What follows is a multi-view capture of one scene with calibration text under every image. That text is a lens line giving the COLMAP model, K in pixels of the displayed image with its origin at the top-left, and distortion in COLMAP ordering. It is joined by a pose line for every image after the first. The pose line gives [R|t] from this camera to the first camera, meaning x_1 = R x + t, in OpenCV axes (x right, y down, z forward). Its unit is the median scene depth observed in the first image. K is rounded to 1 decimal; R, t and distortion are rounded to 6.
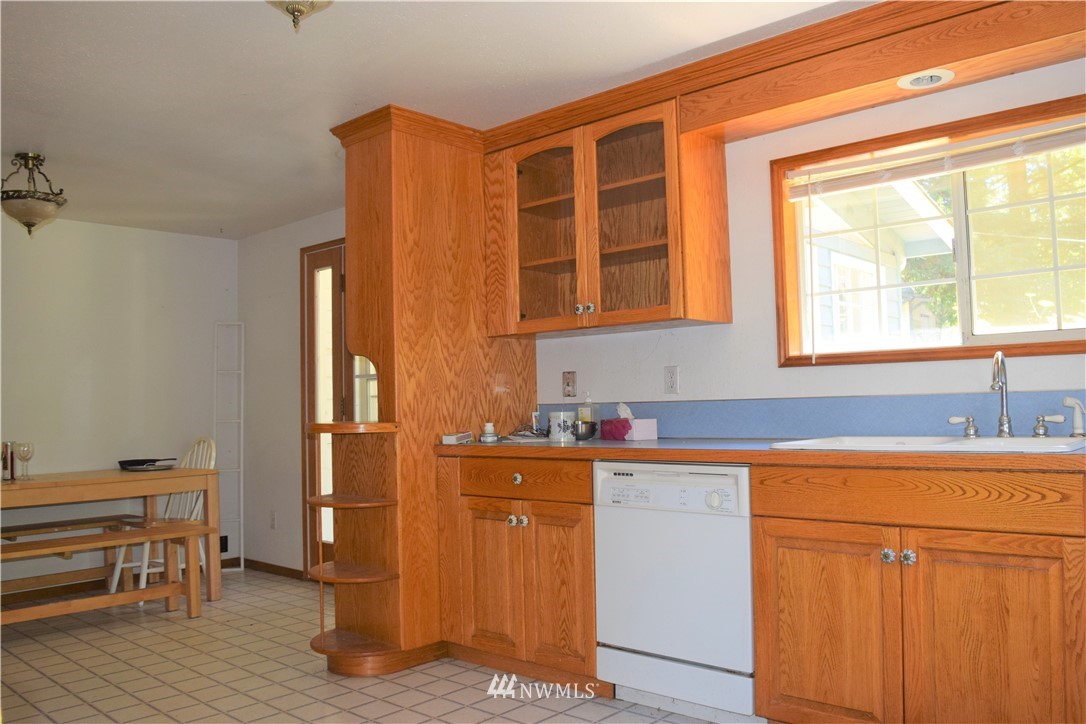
lens RADIAL K [[862.5, 0, 545.1], [0, 862.5, 360.4], [0, 0, 1]] dist [-0.086373, 0.018968]
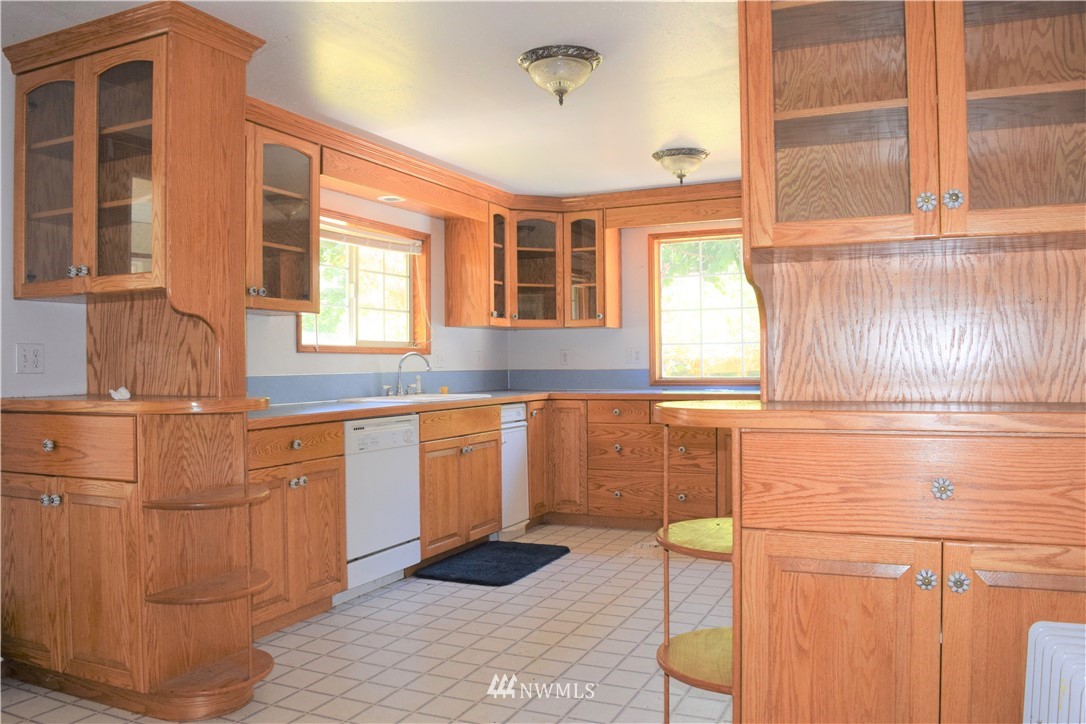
lens RADIAL K [[862.5, 0, 546.1], [0, 862.5, 364.4], [0, 0, 1]] dist [-0.086373, 0.018968]
pose [[-0.305180, 0.024285, 0.951985, -1.218583], [-0.033786, 0.998769, -0.036309, 0.066820], [-0.951695, -0.043245, -0.303984, 1.076096]]
